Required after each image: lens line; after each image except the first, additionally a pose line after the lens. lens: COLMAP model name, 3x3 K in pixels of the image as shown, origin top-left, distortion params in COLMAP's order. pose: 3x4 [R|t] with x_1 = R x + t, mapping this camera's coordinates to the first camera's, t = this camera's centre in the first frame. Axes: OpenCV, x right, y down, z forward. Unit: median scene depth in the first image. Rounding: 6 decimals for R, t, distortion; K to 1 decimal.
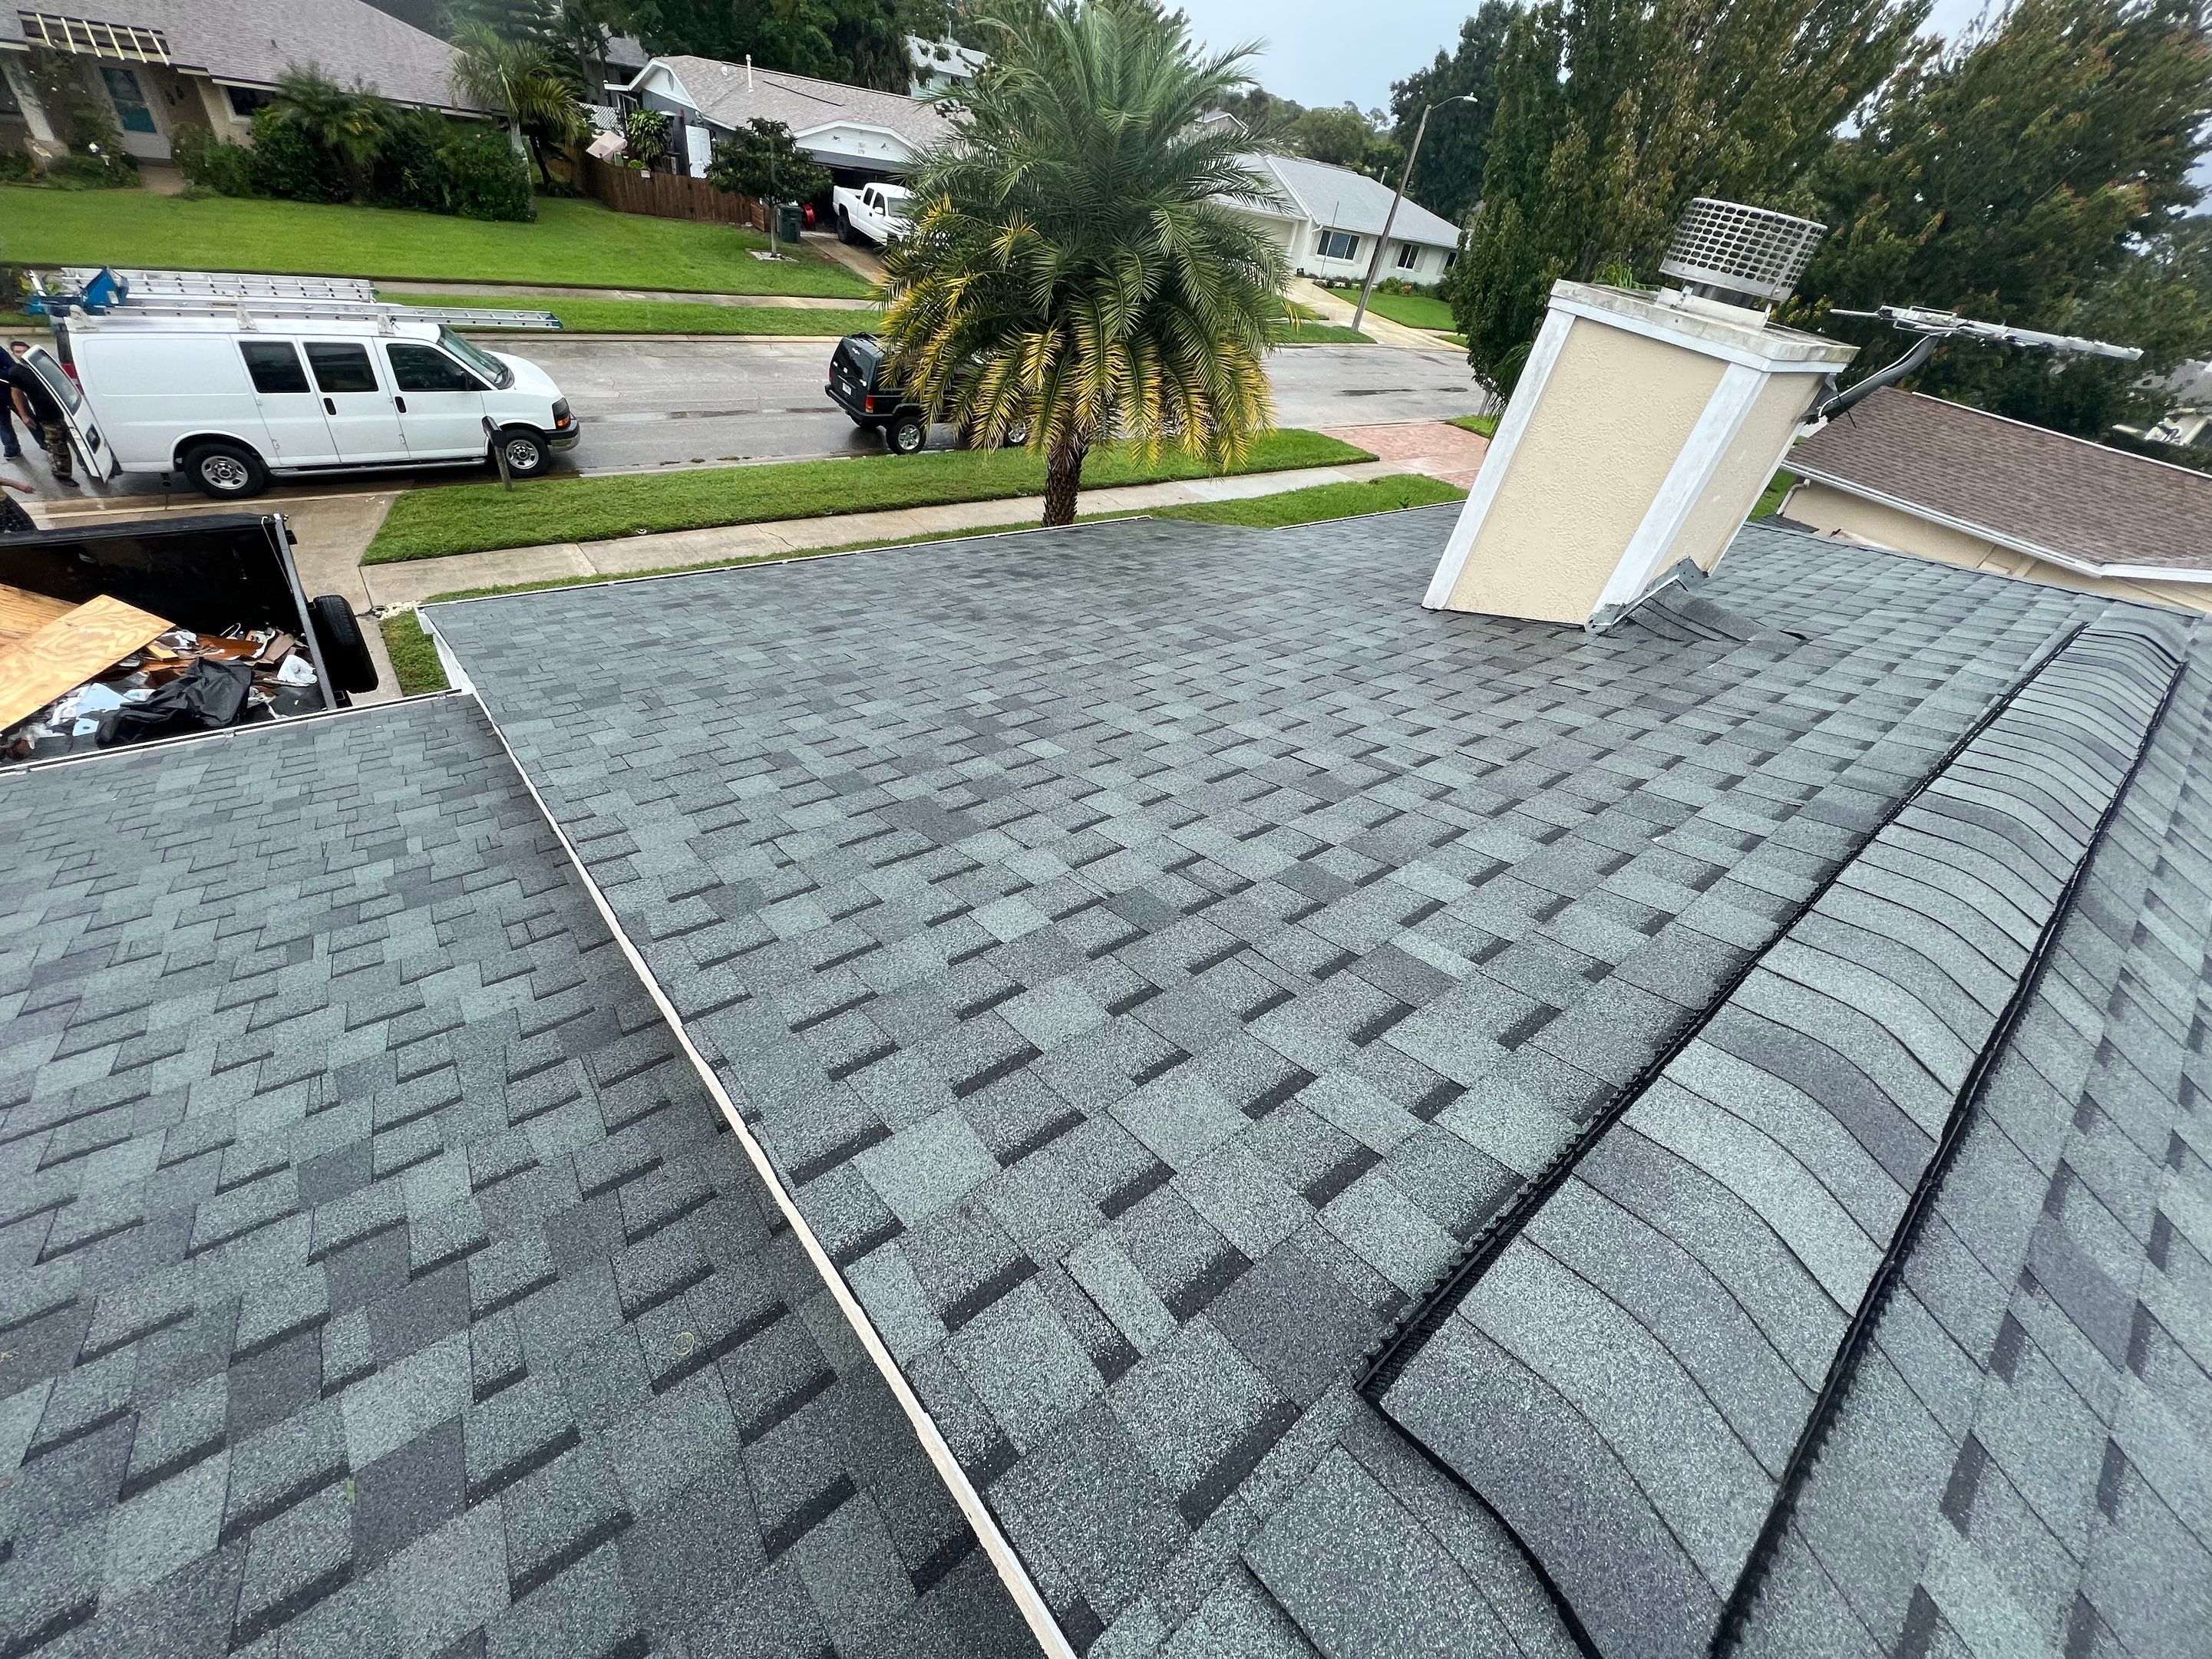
lens RADIAL K [[890.7, 0, 1101.4], [0, 890.7, 818.4], [0, 0, 1]] dist [-0.001097, 0.000219]
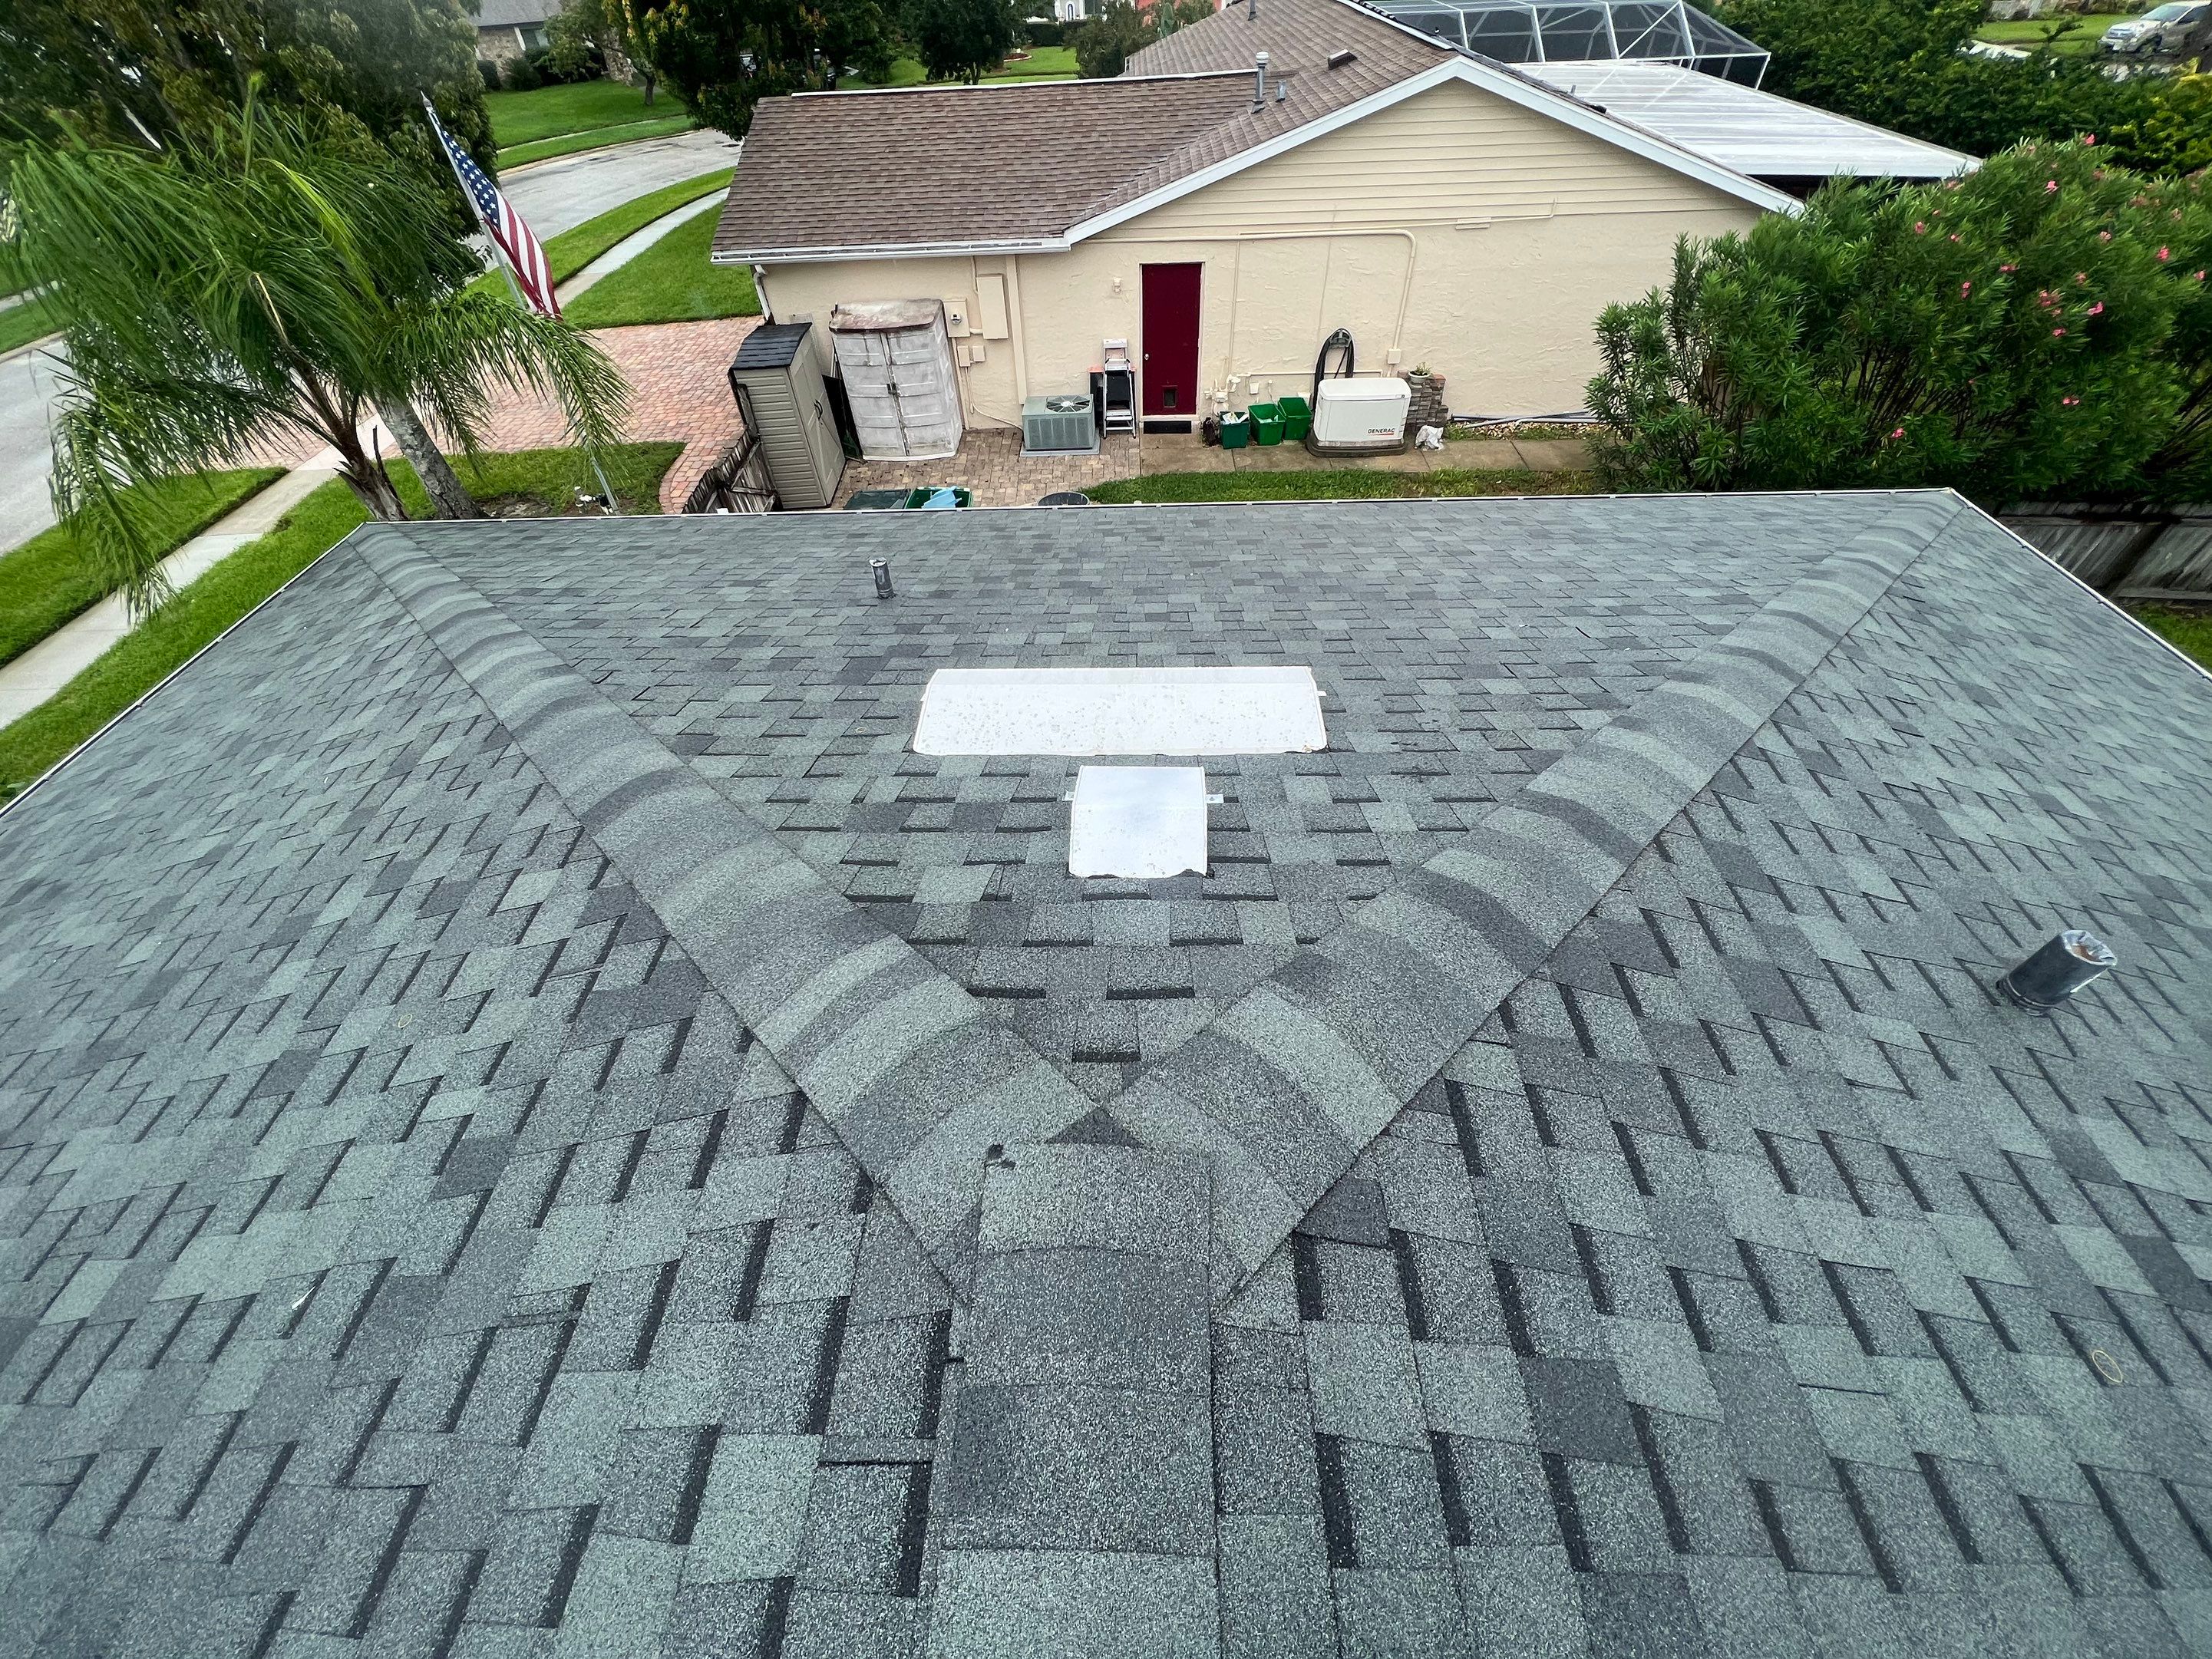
lens RADIAL K [[890.7, 0, 1101.4], [0, 890.7, 818.4], [0, 0, 1]] dist [-0.001097, 0.000219]
pose [[0.618198, -0.679161, 0.395691, 1.466812], [0.596354, 0.733203, 0.326765, -0.449571], [-0.512048, 0.033966, 0.858285, 0.895673]]
